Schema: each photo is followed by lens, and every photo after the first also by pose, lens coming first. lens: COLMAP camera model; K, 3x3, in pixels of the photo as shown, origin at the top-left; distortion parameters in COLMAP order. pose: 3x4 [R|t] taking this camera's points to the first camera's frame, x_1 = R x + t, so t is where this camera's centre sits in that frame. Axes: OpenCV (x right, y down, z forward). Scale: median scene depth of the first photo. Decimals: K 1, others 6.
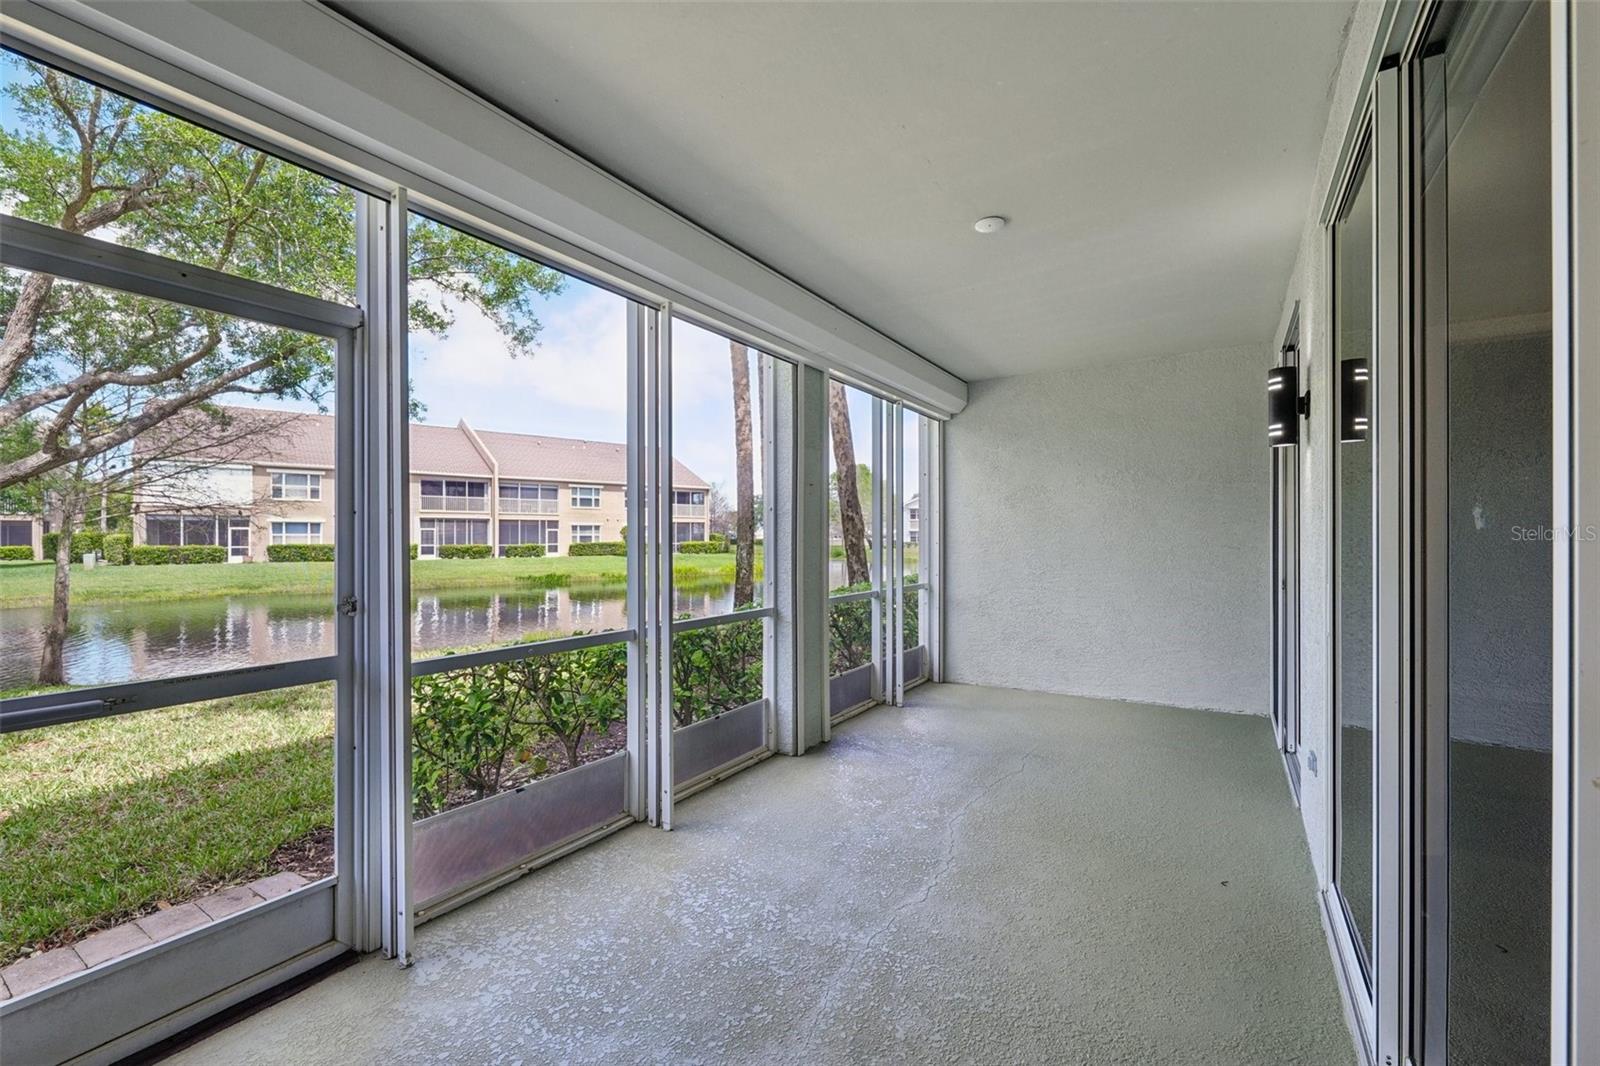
lens RADIAL K [[653.1, 0, 799.4], [0, 653.1, 527.1], [0, 0, 1]] dist [-0.000361, 0.000082]
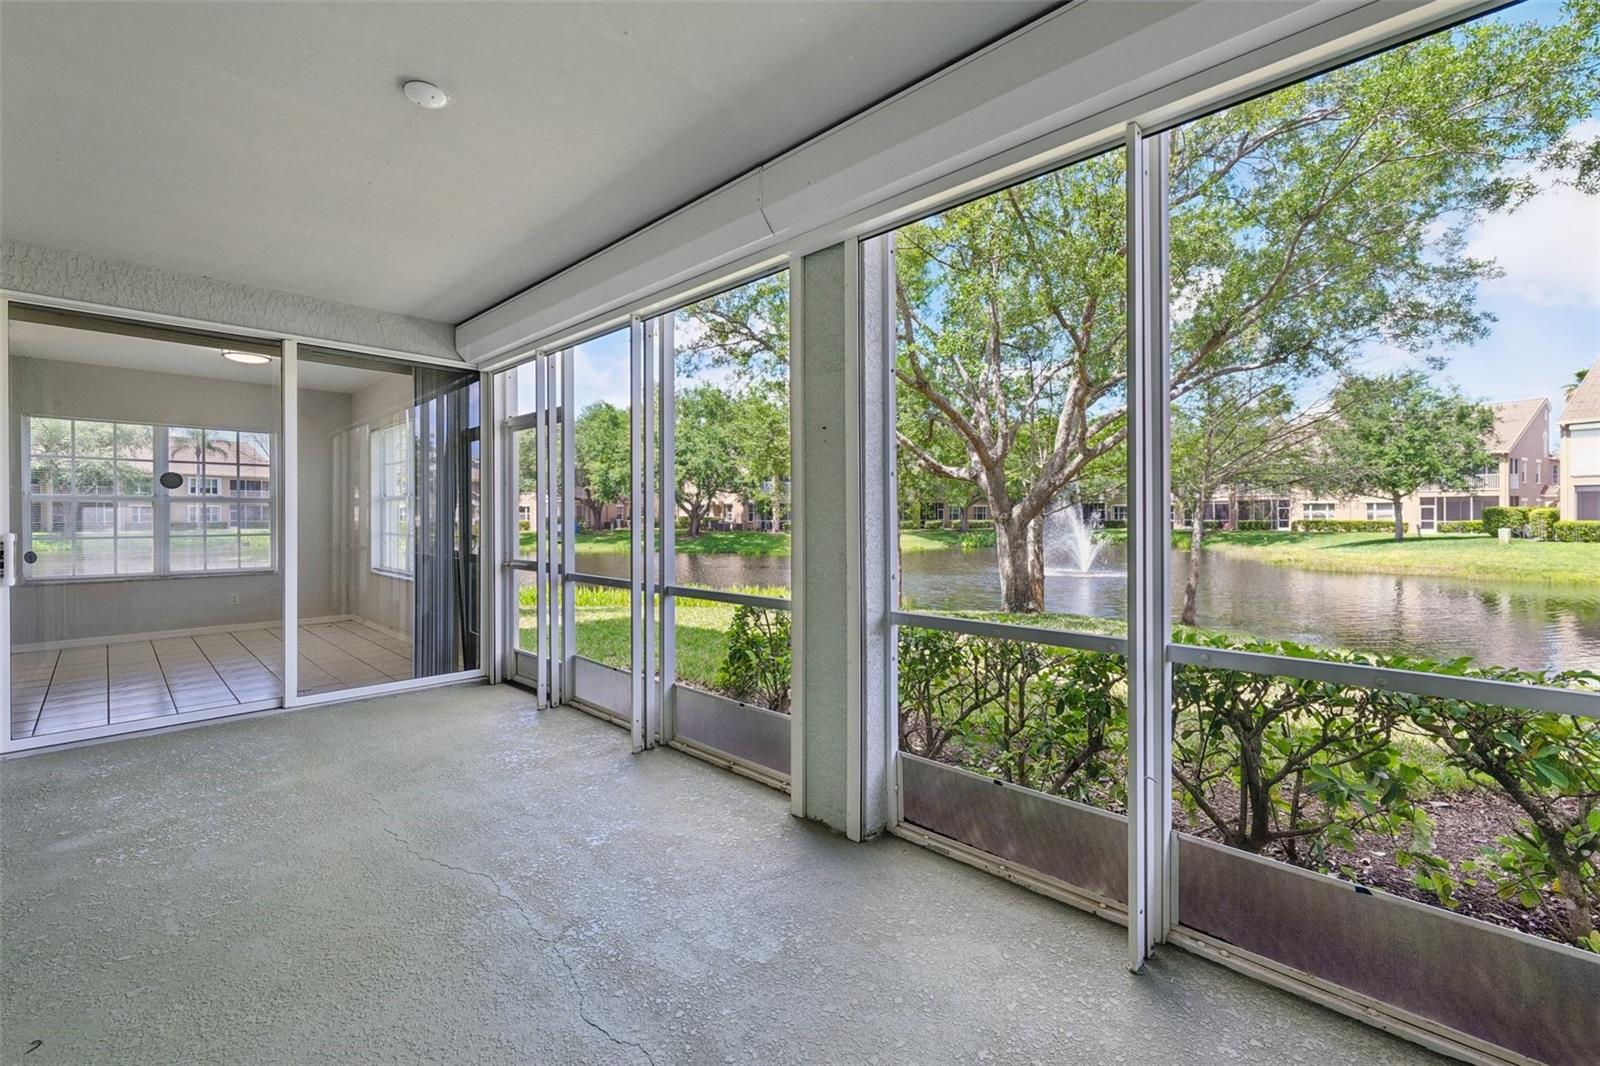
lens RADIAL K [[659.5, 0, 804.5], [0, 659.5, 512.8], [0, 0, 1]] dist [-0.007488, -0.000255]
pose [[-0.177100, -0.003597, -0.984186, 0.809183], [0.020234, 0.999769, -0.007295, 0.029932], [0.983985, -0.021206, -0.176987, 1.313166]]
